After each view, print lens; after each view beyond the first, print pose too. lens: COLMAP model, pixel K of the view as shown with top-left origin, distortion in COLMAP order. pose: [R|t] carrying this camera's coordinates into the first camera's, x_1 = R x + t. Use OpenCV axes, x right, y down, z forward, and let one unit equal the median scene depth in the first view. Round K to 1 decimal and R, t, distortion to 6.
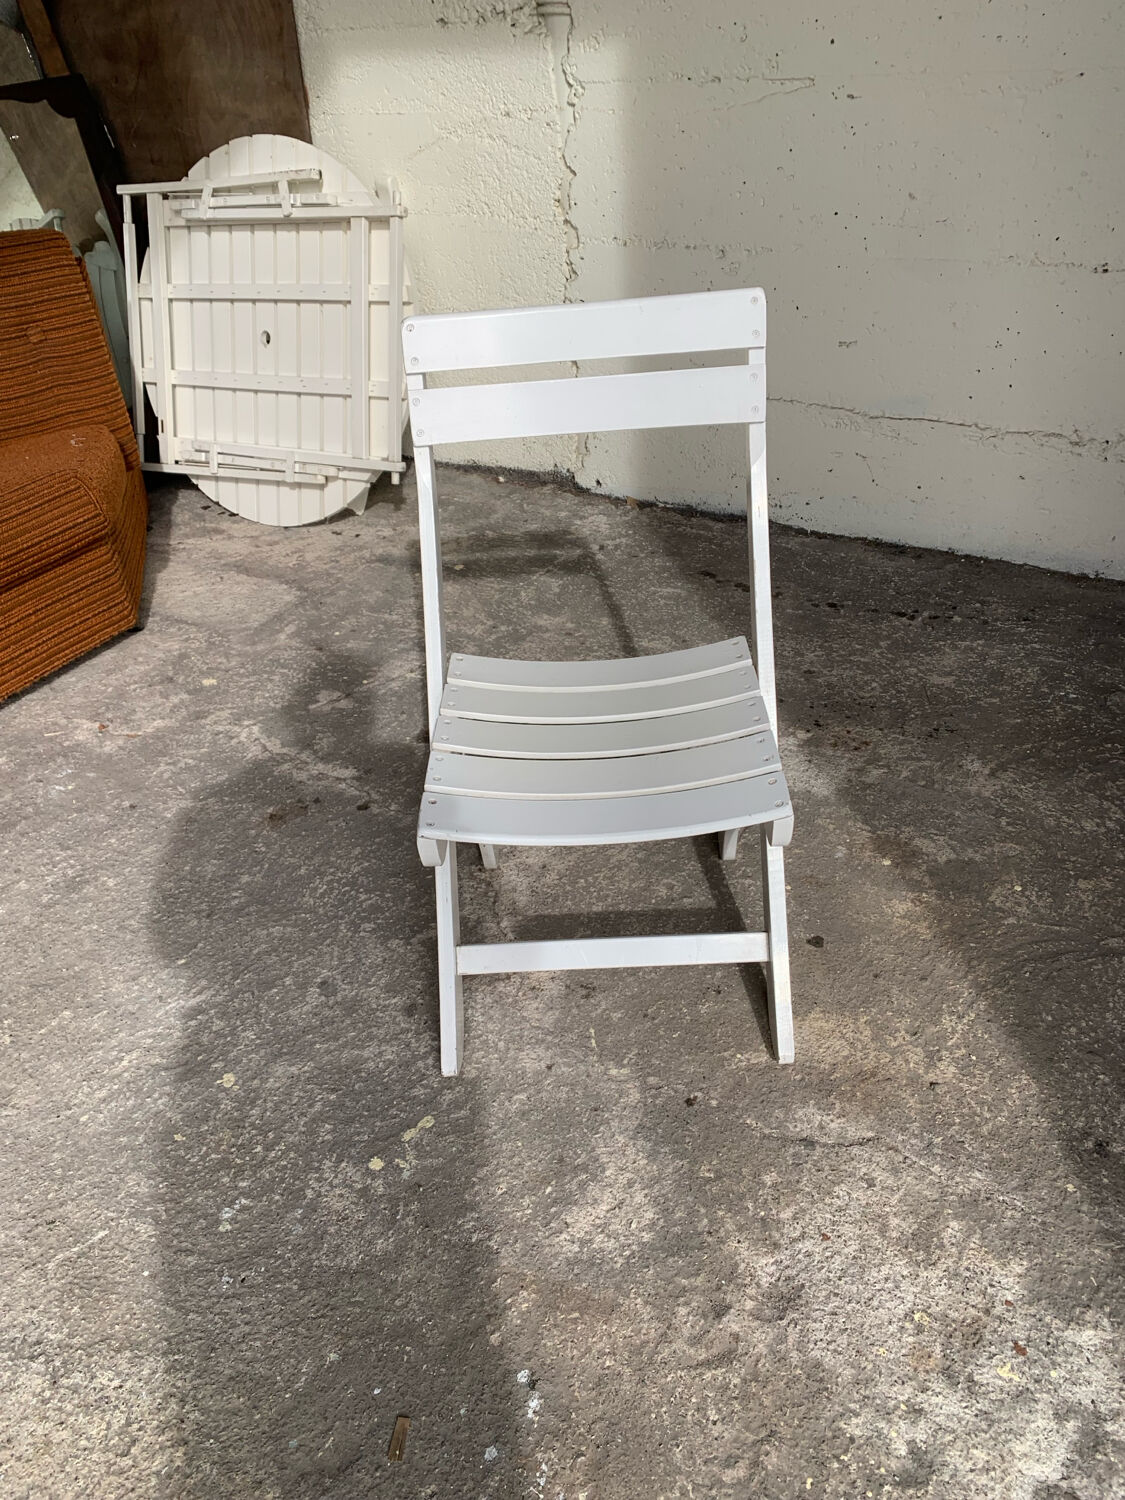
lens RADIAL K [[1149.3, 0, 563.3], [0, 1149.3, 729.7], [0, 0, 1]] dist [0.018187, -0.009916]
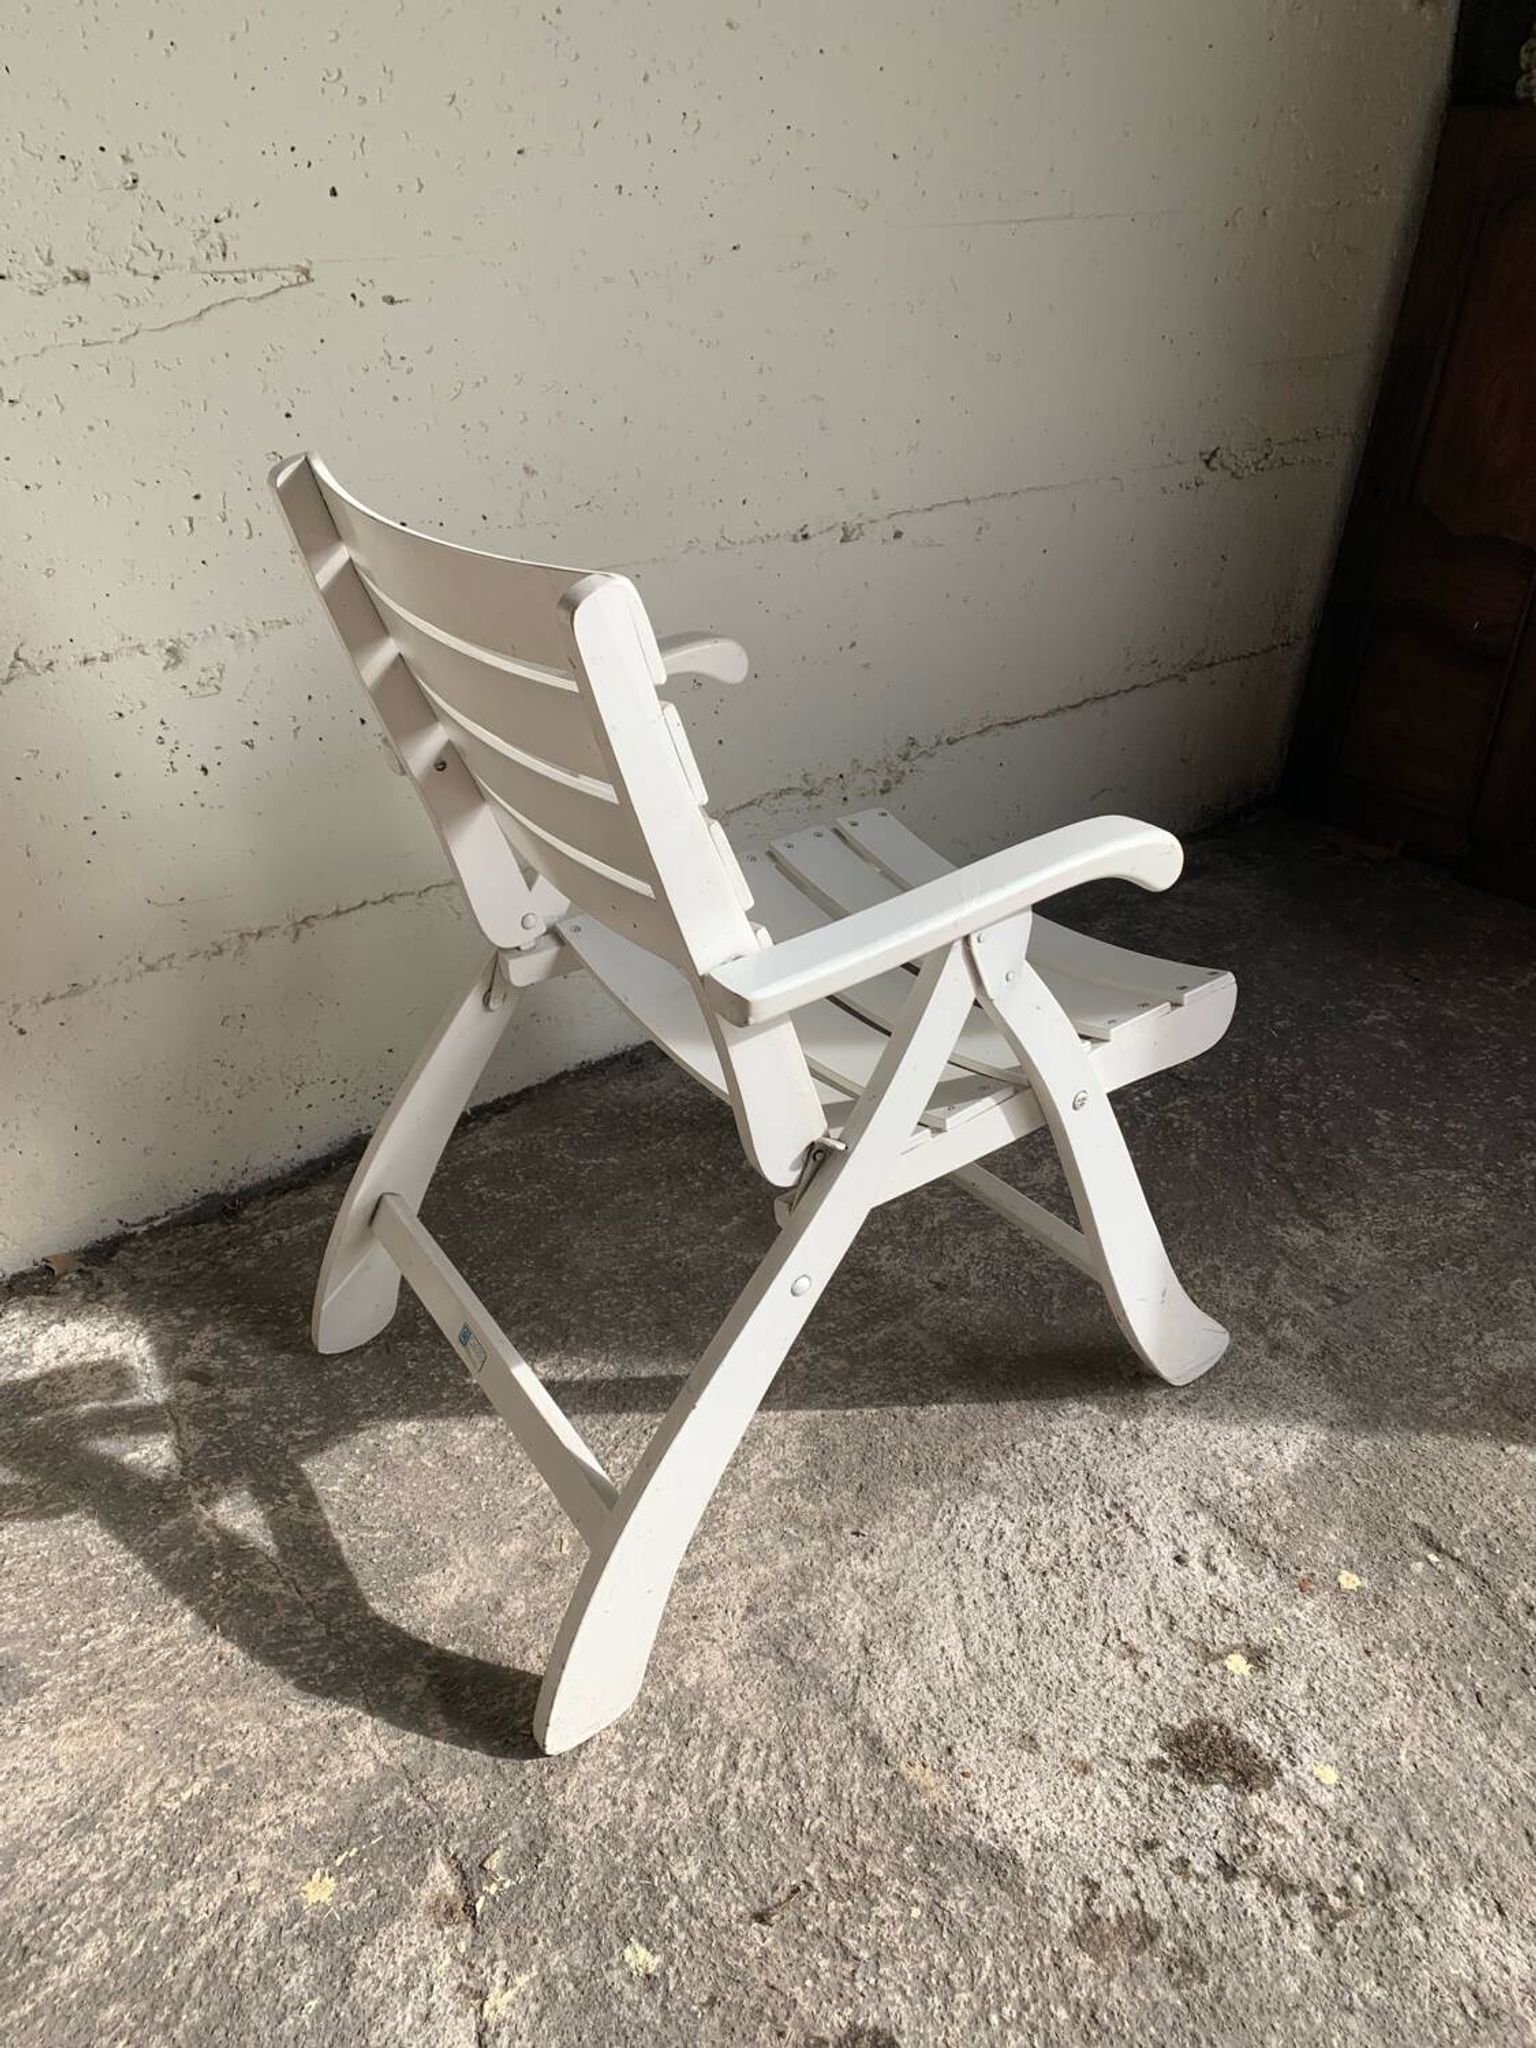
lens RADIAL K [[1569.2, 0, 741.6], [0, 1569.2, 989.0], [0, 0, 1]] dist [0.018187, -0.009916]
pose [[0.371479, -0.379947, 0.847138, -0.502579], [0.508179, 0.846827, 0.156966, -0.431831], [-0.777019, 0.372188, 0.507659, 0.857963]]
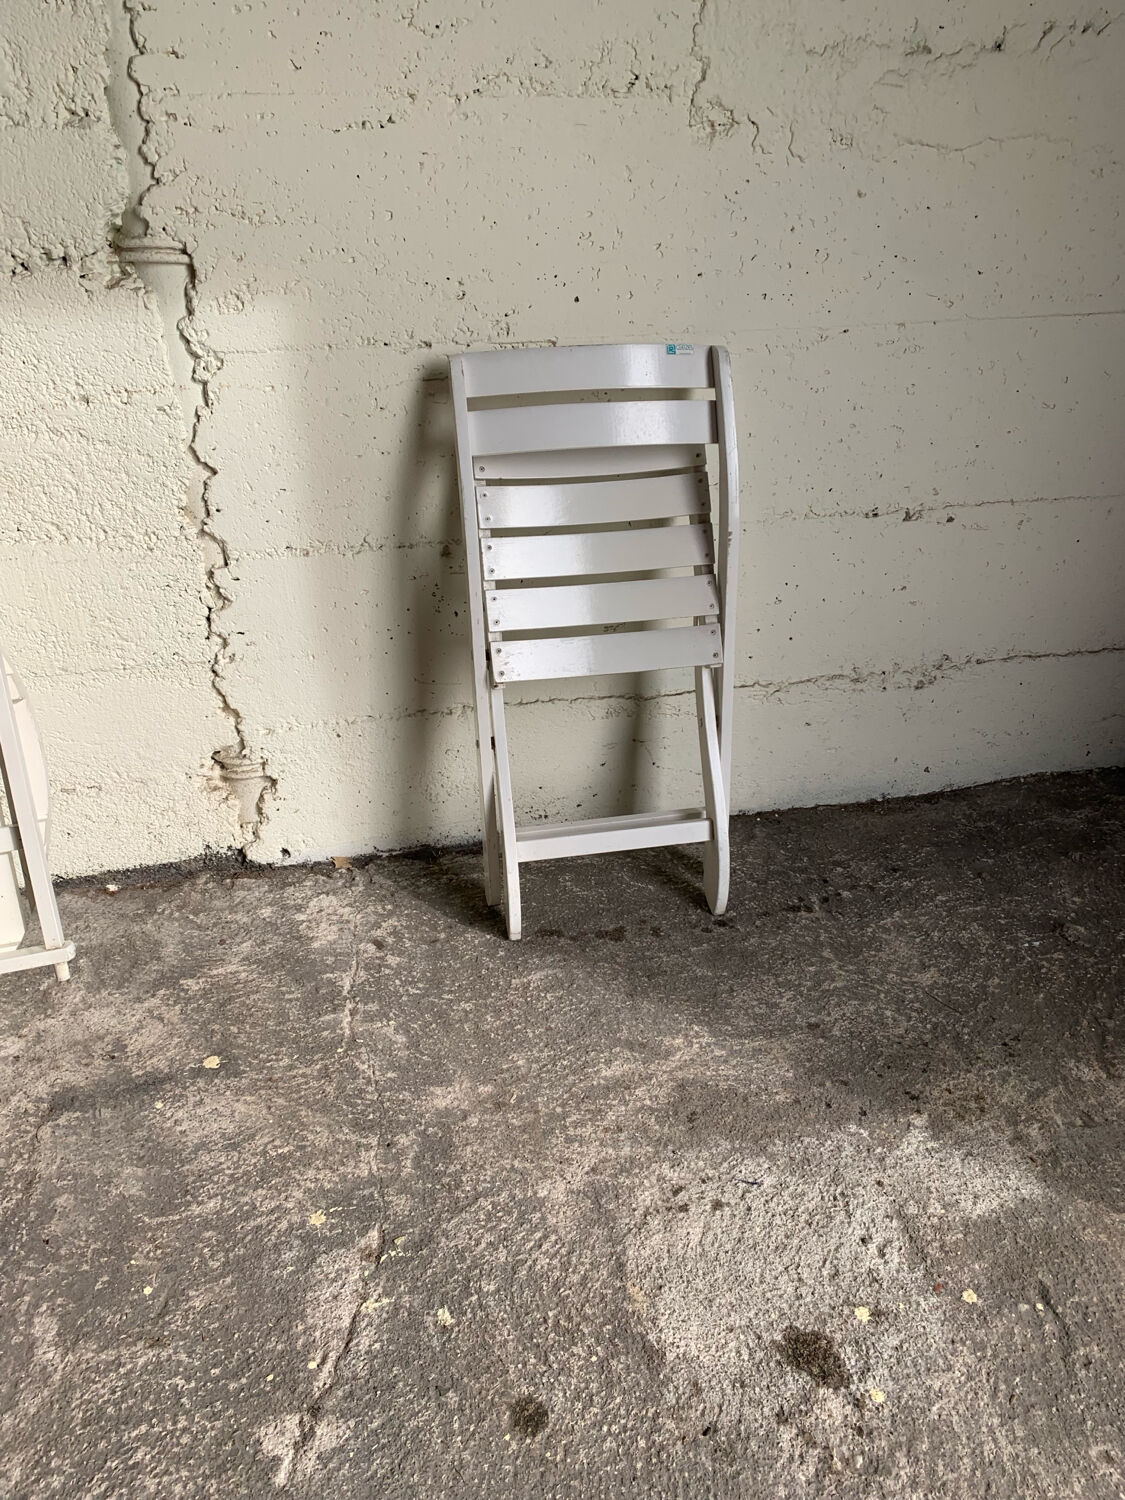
lens RADIAL K [[1149.3, 0, 544.5], [0, 1149.3, 732.5], [0, 0, 1]] dist [0.018187, -0.009916]
pose [[0.736110, -0.263319, 0.623542, -0.493455], [0.339191, 0.940712, -0.003166, -0.403757], [-0.585740, 0.213830, 0.781783, 0.568499]]
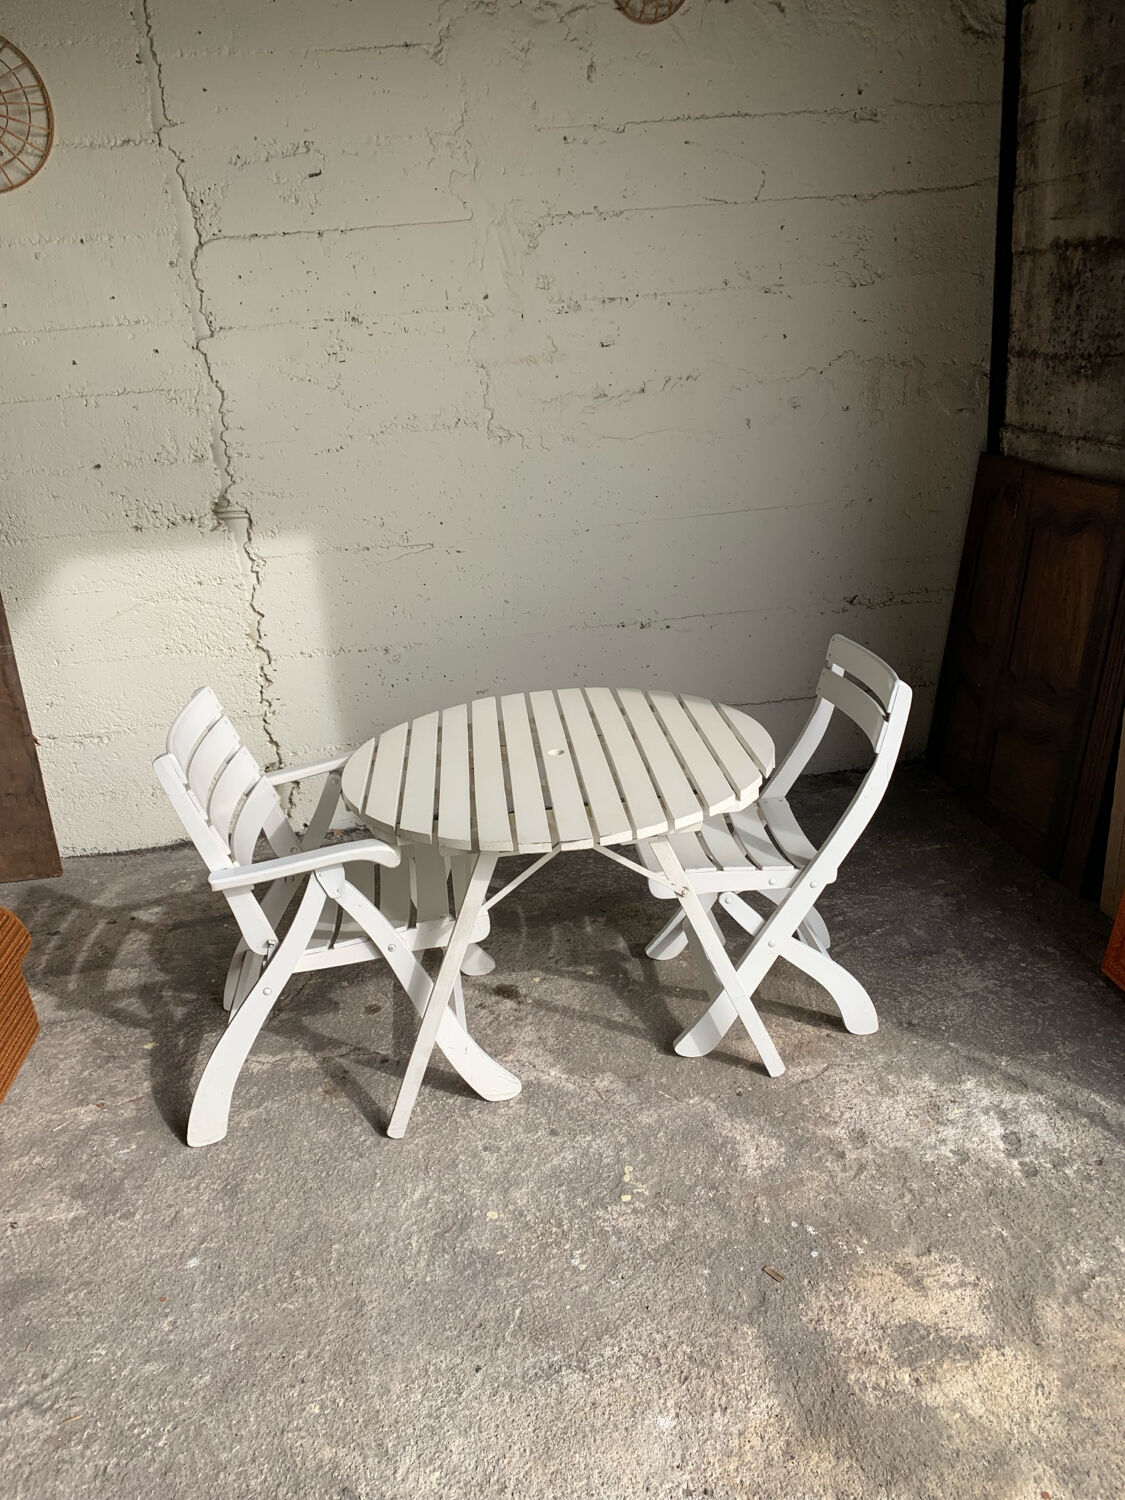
lens RADIAL K [[1149.3, 0, 547.5], [0, 1149.3, 729.9], [0, 0, 1]] dist [0.018187, -0.009916]
pose [[0.795654, -0.194151, 0.573795, -0.829647], [0.355310, 0.916761, -0.182493, 0.030463], [-0.490601, 0.349076, 0.798408, -0.349891]]
